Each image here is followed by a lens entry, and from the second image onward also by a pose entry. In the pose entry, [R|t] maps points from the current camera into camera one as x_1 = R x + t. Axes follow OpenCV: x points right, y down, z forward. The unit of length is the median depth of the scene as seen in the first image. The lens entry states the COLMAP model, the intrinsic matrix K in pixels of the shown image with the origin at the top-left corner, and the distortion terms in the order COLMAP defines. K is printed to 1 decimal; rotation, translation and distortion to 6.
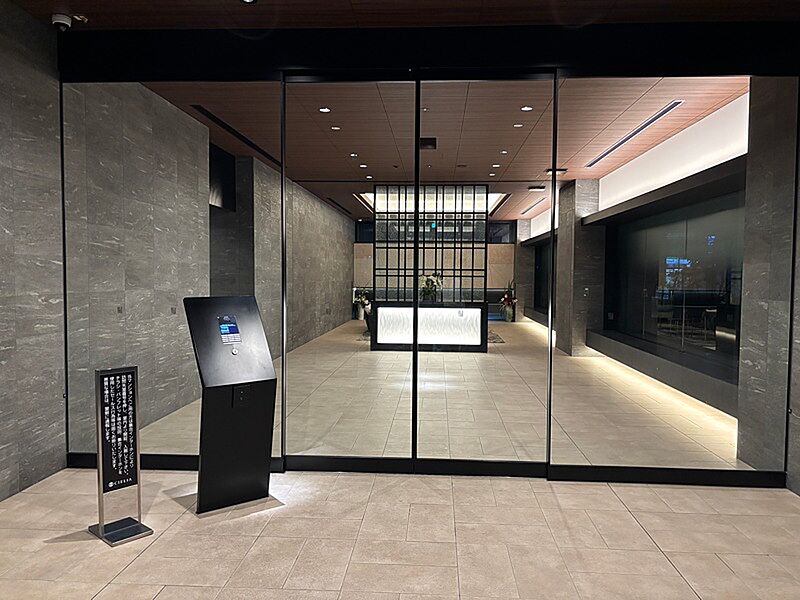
lens RADIAL K [[597.1, 0, 398.2], [0, 597.1, 300.7], [0, 0, 1]] dist [0.062736, 0.000461]
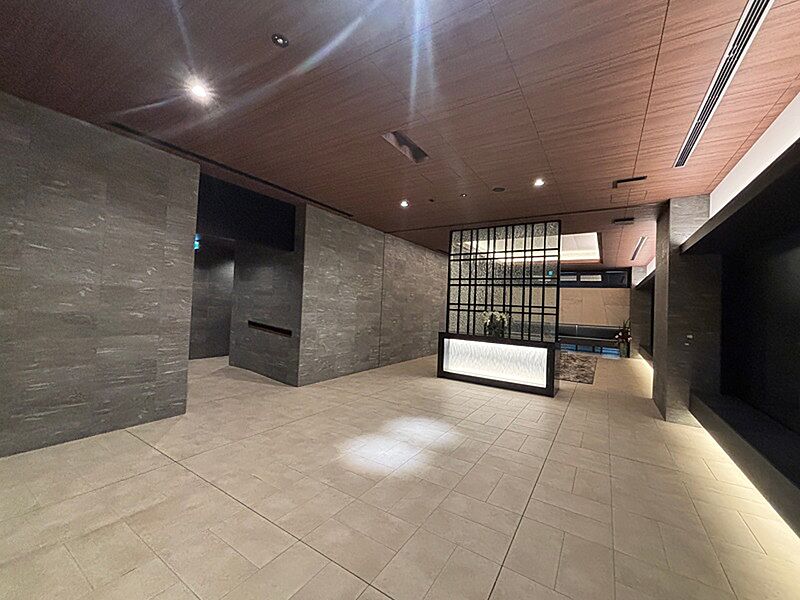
lens RADIAL K [[322.1, 0, 398.9], [0, 322.1, 296.8], [0, 0, 1]] dist [-0.007959, 0.000380]
pose [[0.874625, 0.019780, -0.484396, 0.172756], [-0.059287, 0.996032, -0.066377, -0.019757], [0.481161, 0.086773, 0.872327, 0.426655]]
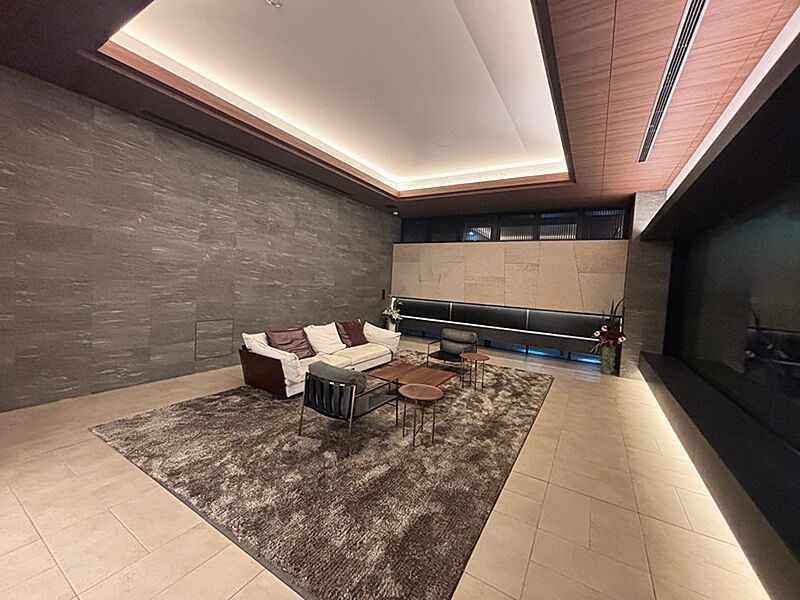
lens RADIAL K [[322.1, 0, 404.7], [0, 322.1, 298.3], [0, 0, 1]] dist [-0.007959, 0.000380]
pose [[0.890976, 0.061796, -0.449825, 0.236880], [-0.063188, 0.997930, 0.011936, -0.046264], [0.449632, 0.017789, 0.893037, 1.027110]]
